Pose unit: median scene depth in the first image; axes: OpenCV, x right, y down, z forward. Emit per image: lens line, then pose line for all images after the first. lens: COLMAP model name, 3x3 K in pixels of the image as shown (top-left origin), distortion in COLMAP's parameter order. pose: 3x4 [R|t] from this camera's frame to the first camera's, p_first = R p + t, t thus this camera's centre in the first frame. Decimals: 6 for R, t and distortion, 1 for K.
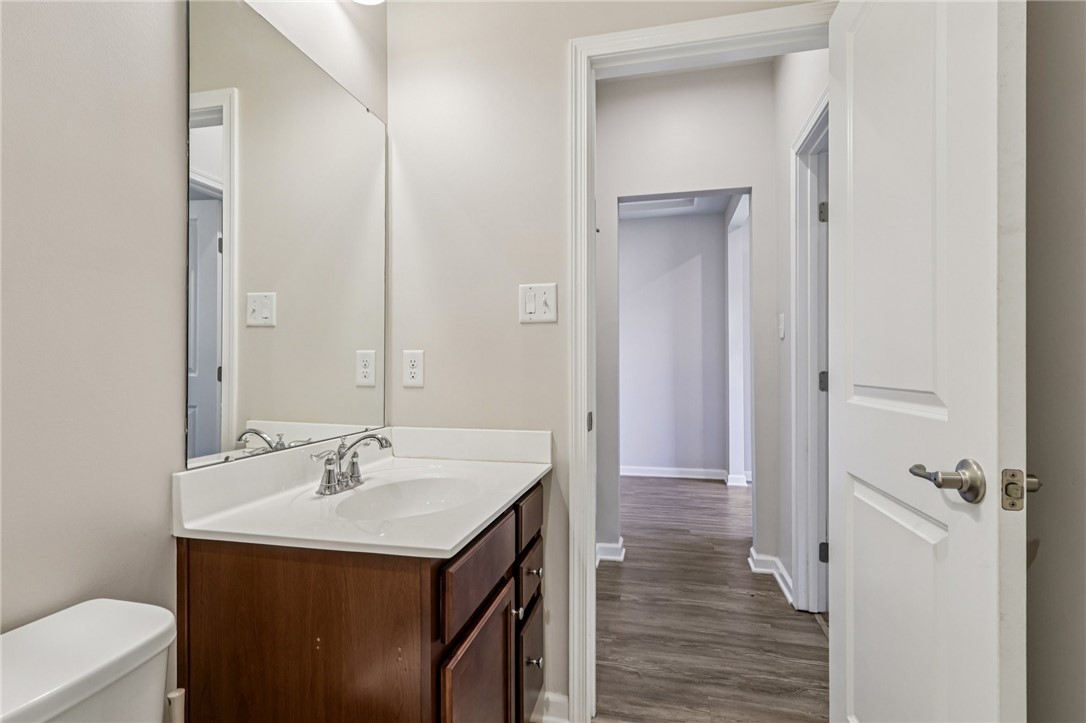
lens RADIAL K [[519.9, 0, 541.7], [0, 519.9, 365.0], [0, 0, 1]] dist [0.000860, 0.001010]
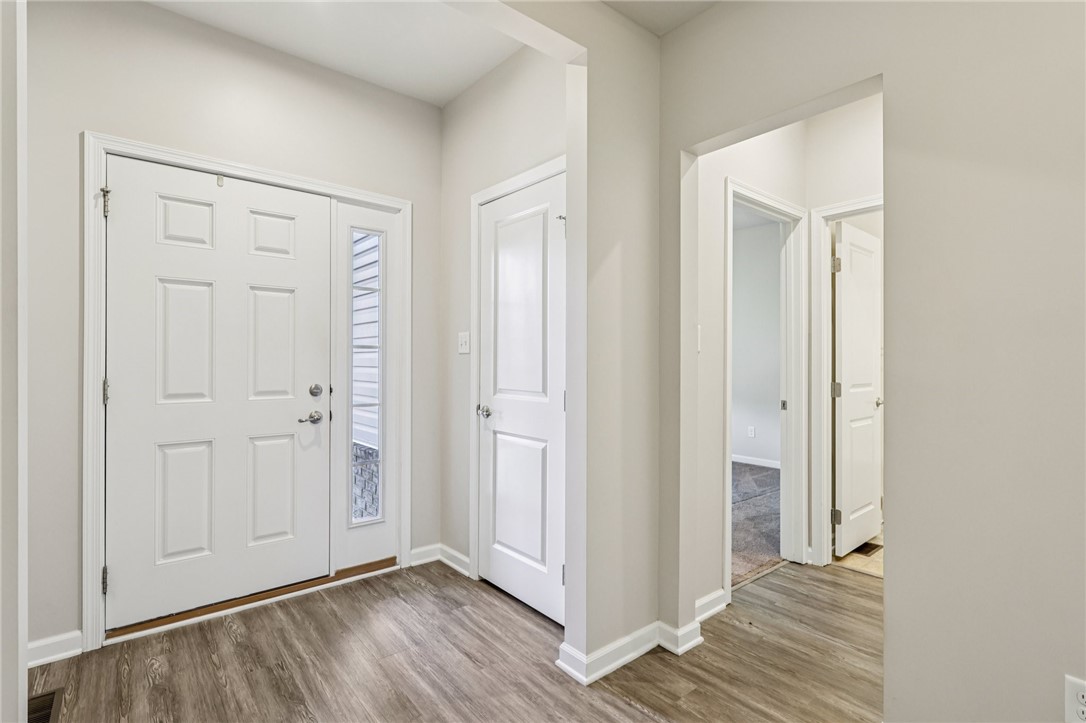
lens RADIAL K [[519.9, 0, 539.3], [0, 519.9, 362.6], [0, 0, 1]] dist [0.000860, 0.001010]
pose [[-0.794659, 0.002924, 0.607048, 0.135766], [-0.000995, 0.999981, -0.006119, -0.027233], [-0.607055, -0.005467, -0.794641, 2.021717]]
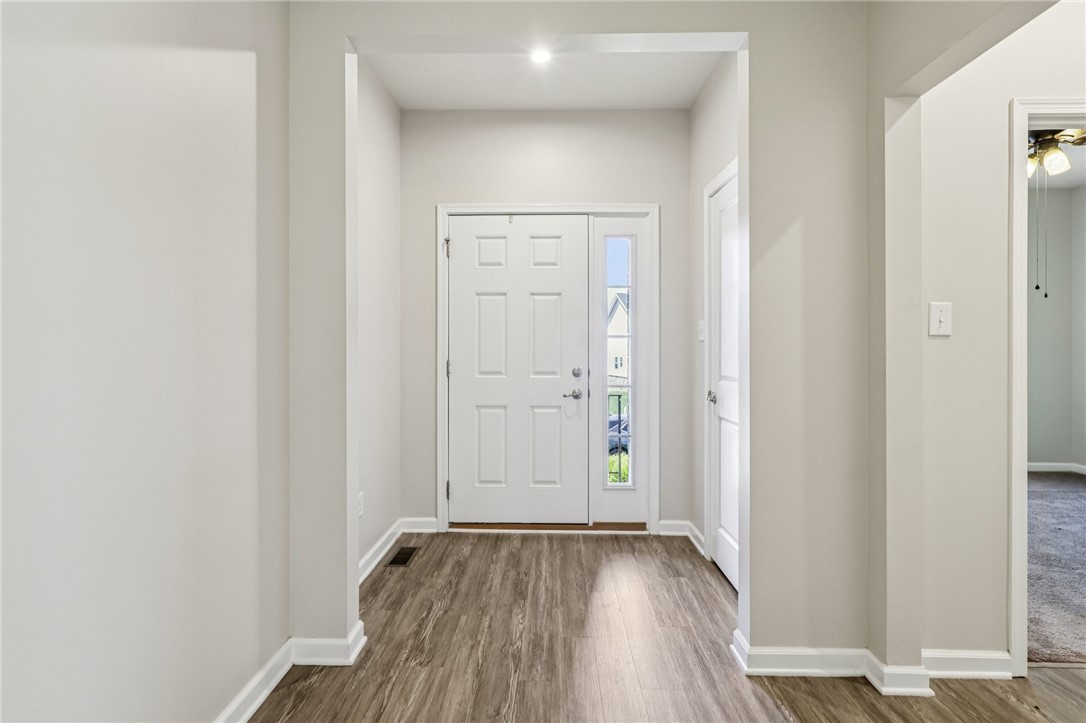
lens RADIAL K [[519.9, 0, 528.8], [0, 519.9, 349.8], [0, 0, 1]] dist [0.000860, 0.001010]
pose [[-0.203227, 0.005266, 0.979117, -0.130016], [-0.004724, 0.999969, -0.006359, -0.024470], [-0.979120, -0.005918, -0.203196, 1.838272]]
